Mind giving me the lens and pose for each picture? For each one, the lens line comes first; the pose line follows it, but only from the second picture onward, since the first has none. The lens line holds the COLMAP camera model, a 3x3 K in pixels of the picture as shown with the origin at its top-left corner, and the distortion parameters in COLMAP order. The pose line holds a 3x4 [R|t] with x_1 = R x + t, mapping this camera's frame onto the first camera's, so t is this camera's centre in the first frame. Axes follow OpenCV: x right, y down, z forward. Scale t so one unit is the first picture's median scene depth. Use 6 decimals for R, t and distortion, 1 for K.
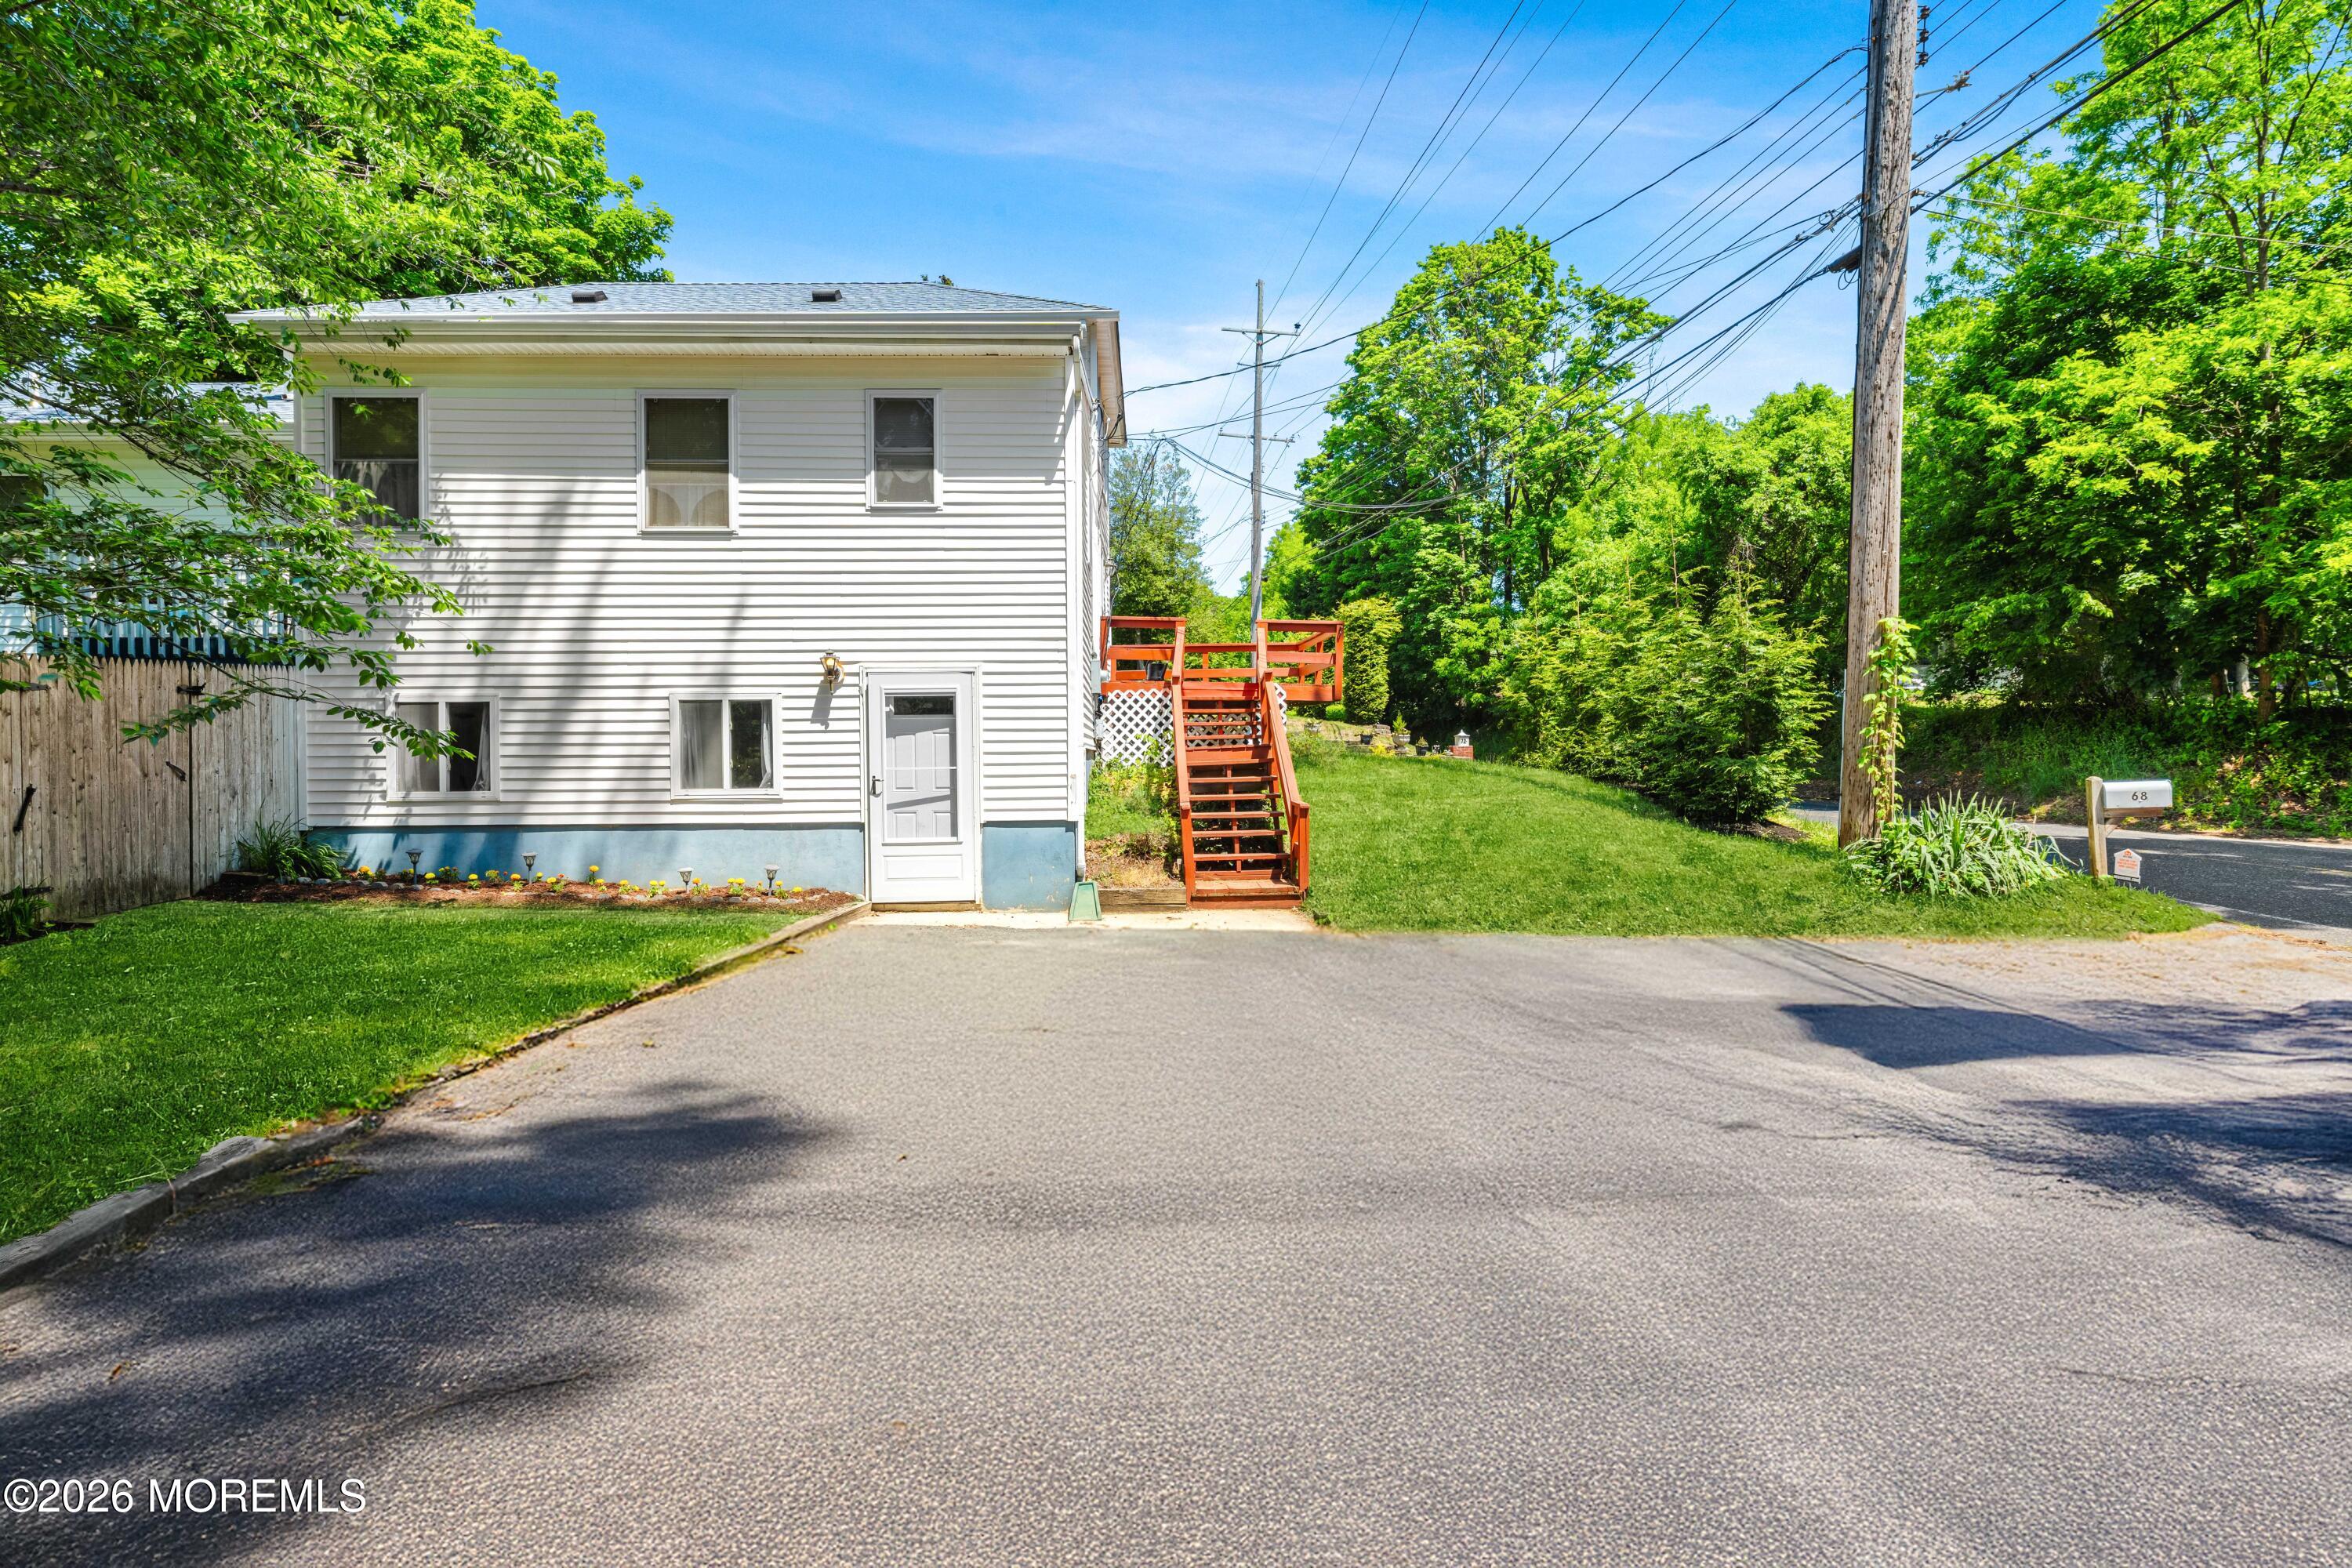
lens RADIAL K [[1056.3, 0, 1184.8], [0, 1056.3, 772.2], [0, 0, 1]] dist [0.002498, 0.000195]
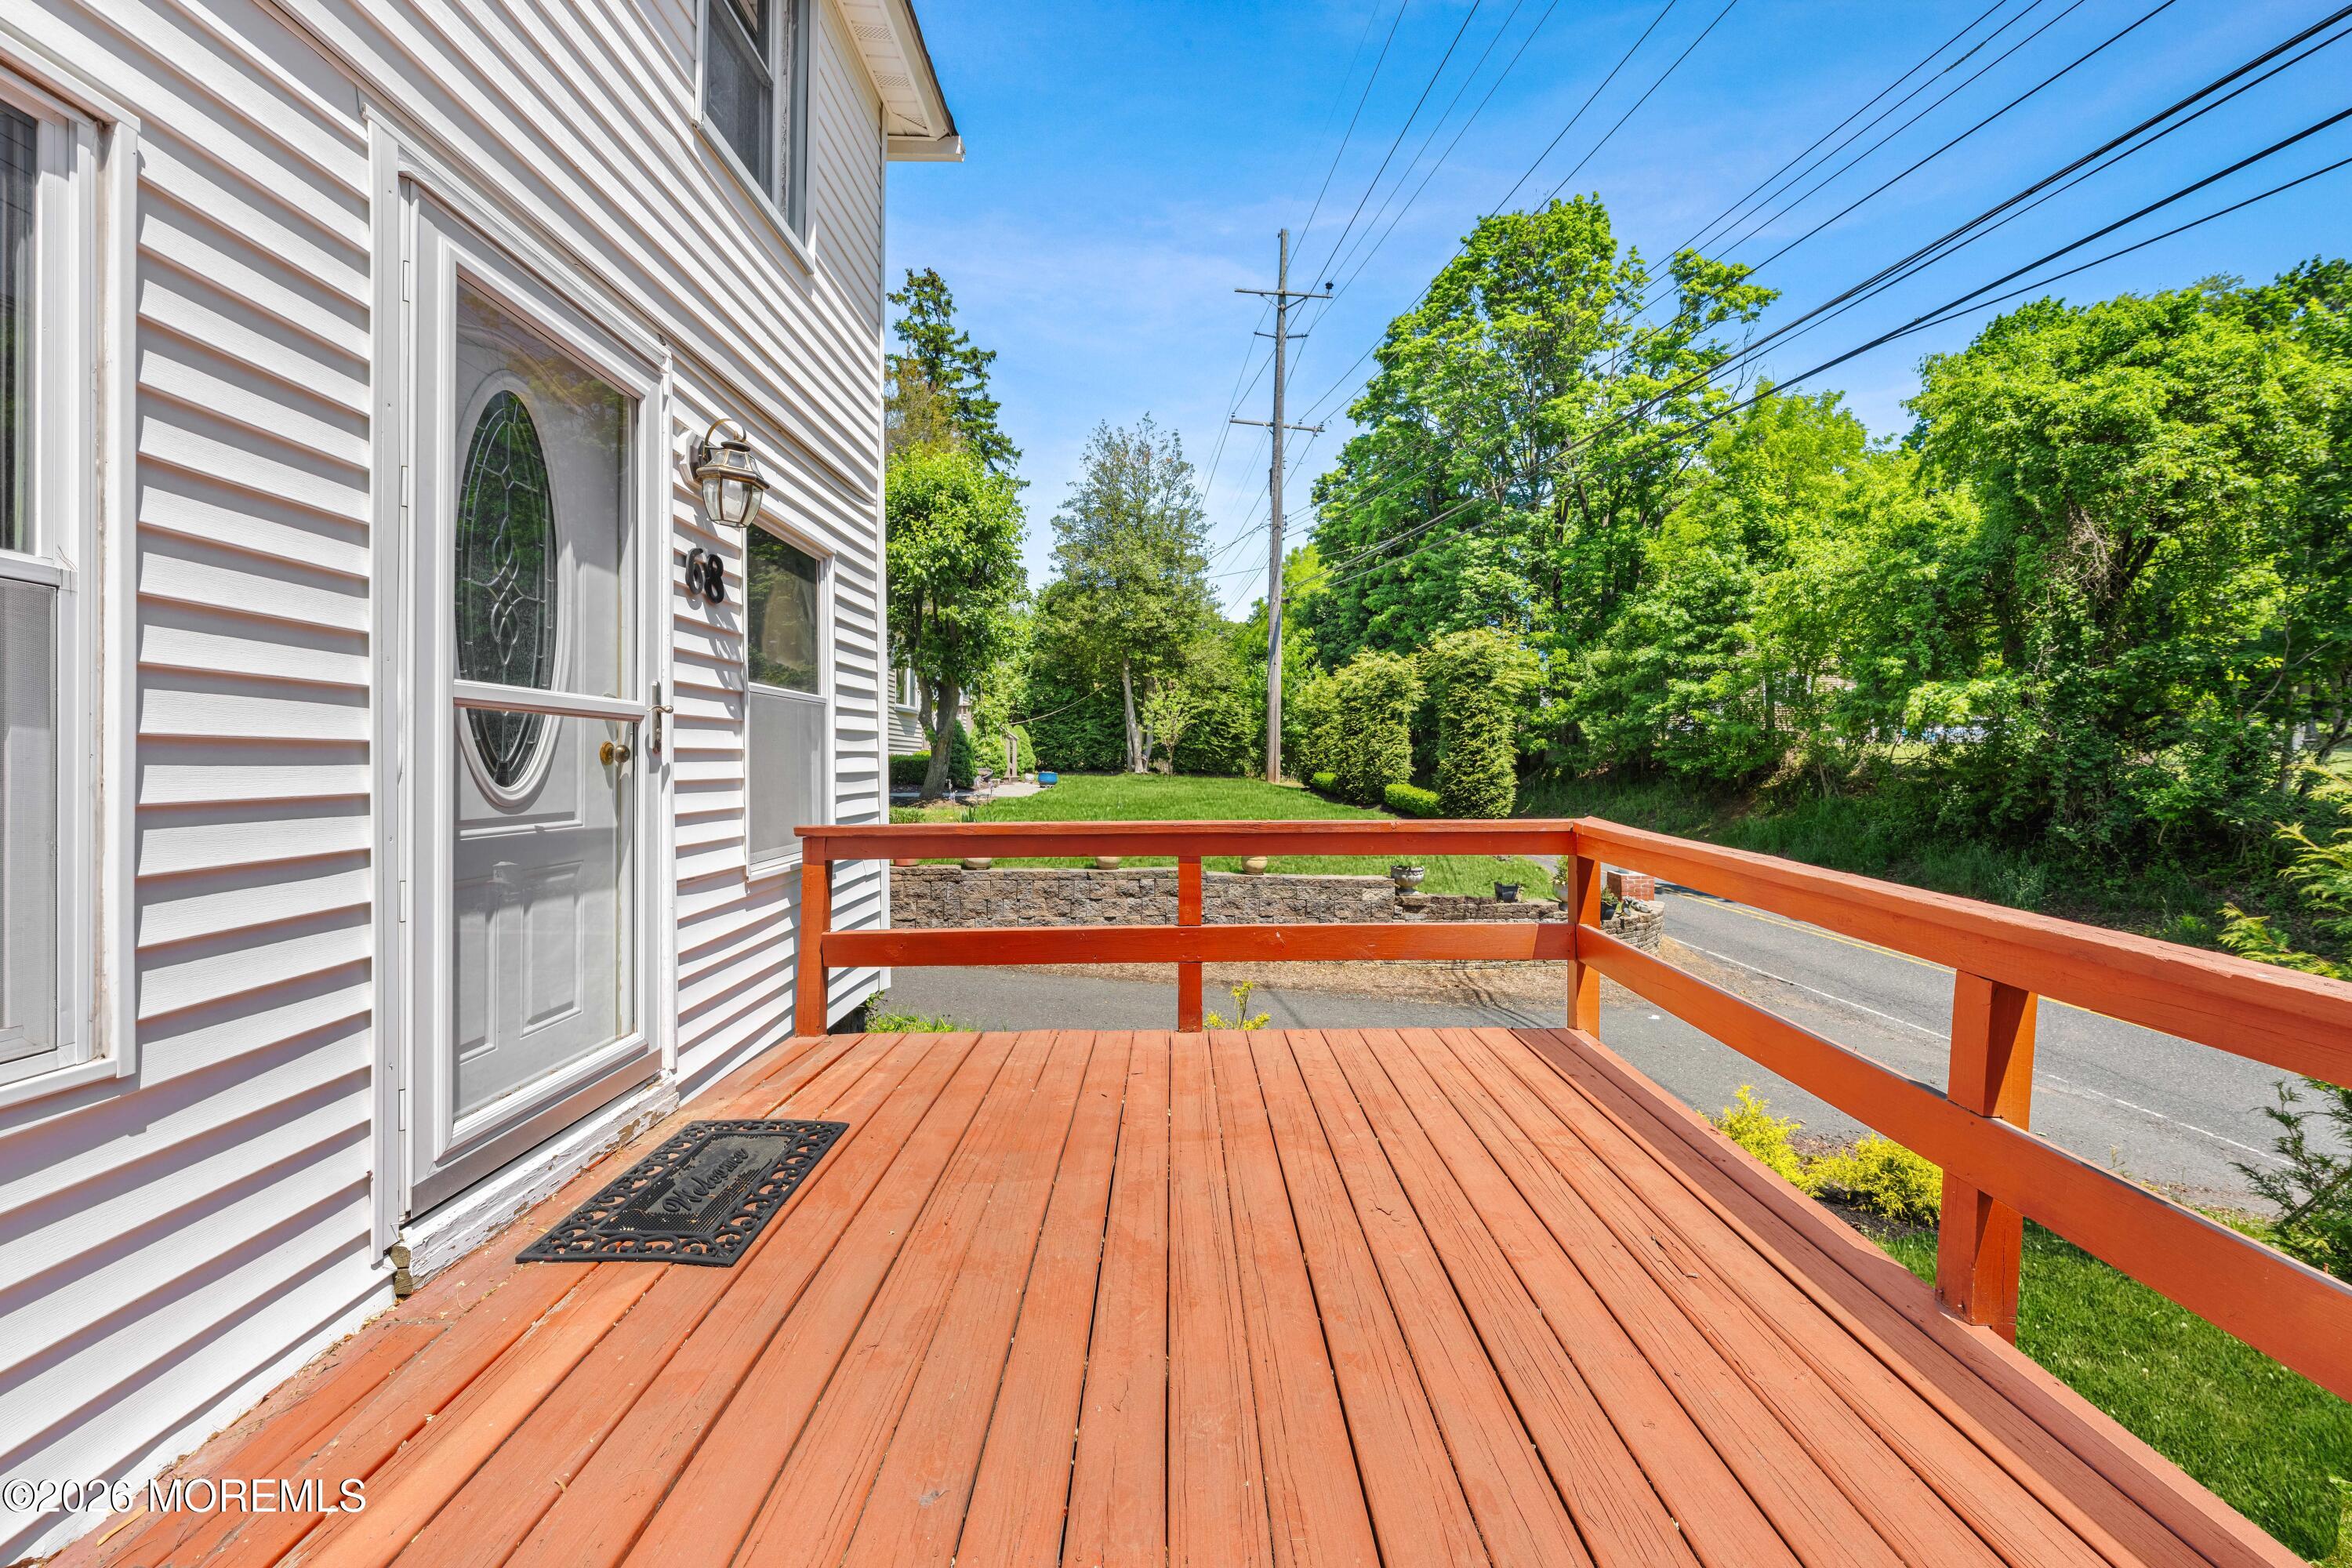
lens RADIAL K [[938.6, 0, 1172.7], [0, 938.6, 777.5], [0, 0, 1]] dist [-0.000440, -0.000112]
pose [[0.999677, 0.009509, -0.023560, 0.006743], [-0.009506, 0.999955, 0.000241, -0.040799], [0.023562, -0.000017, 0.999722, 0.244135]]
